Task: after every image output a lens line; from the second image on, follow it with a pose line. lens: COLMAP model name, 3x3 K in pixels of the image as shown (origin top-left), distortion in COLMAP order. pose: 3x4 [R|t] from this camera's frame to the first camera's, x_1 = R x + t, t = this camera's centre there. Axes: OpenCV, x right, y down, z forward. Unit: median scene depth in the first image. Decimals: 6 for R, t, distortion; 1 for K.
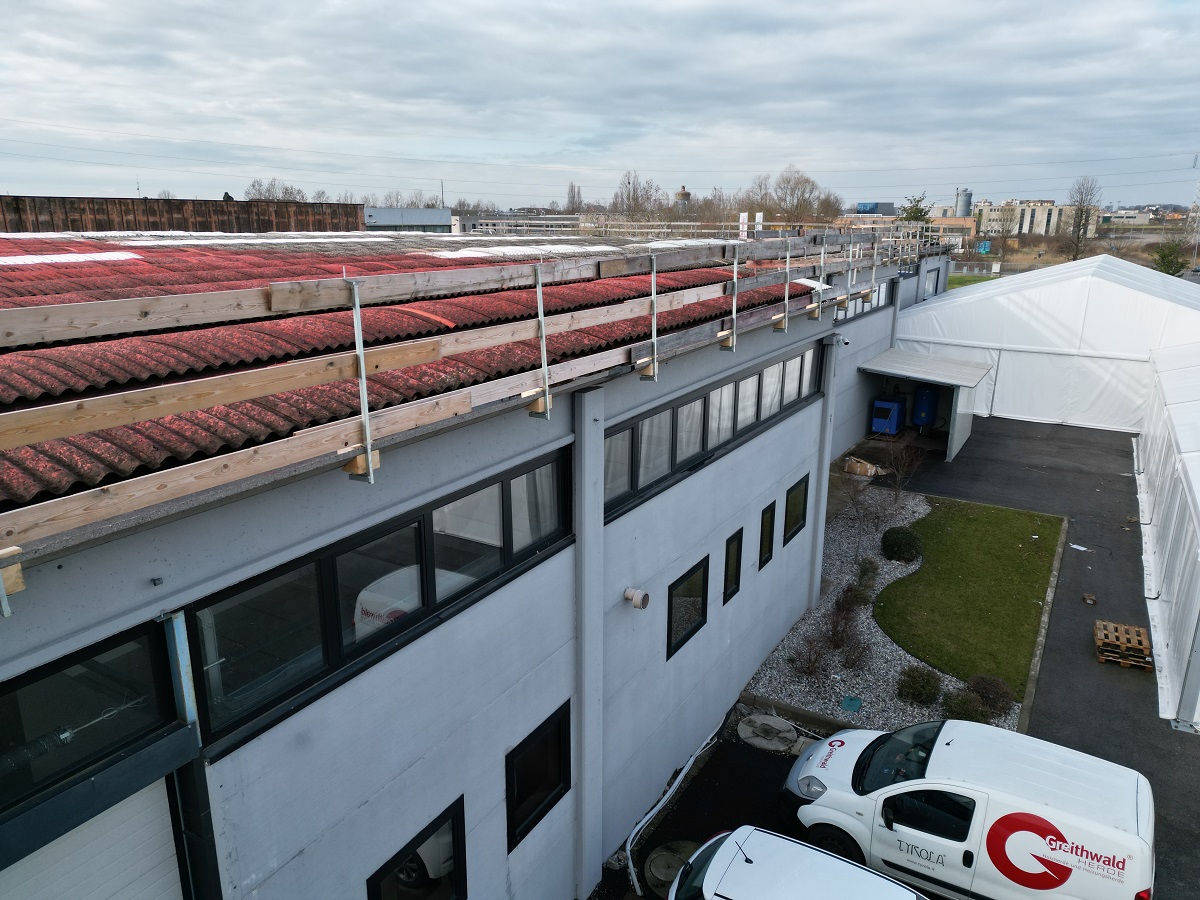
lens RADIAL K [[831.2, 0, 607.8], [0, 831.2, 454.2], [0, 0, 1]] dist [0.080812, -0.073565]
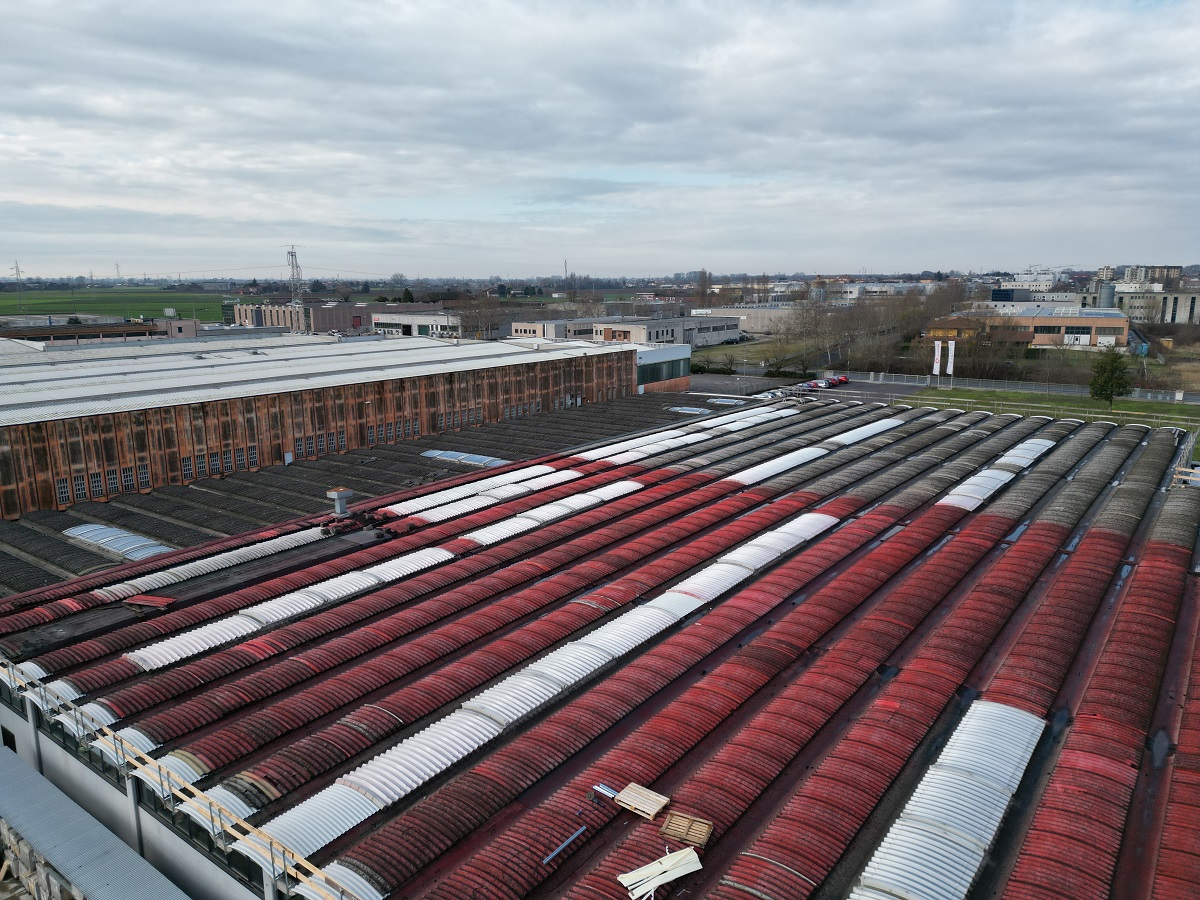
lens RADIAL K [[831.2, 0, 602.6], [0, 831.2, 456.0], [0, 0, 1]] dist [0.080812, -0.073565]
pose [[0.993591, 0.011311, -0.112466, -0.240224], [-0.018804, 0.997656, -0.065790, -0.065034], [0.111458, 0.067483, 0.991475, -0.286429]]
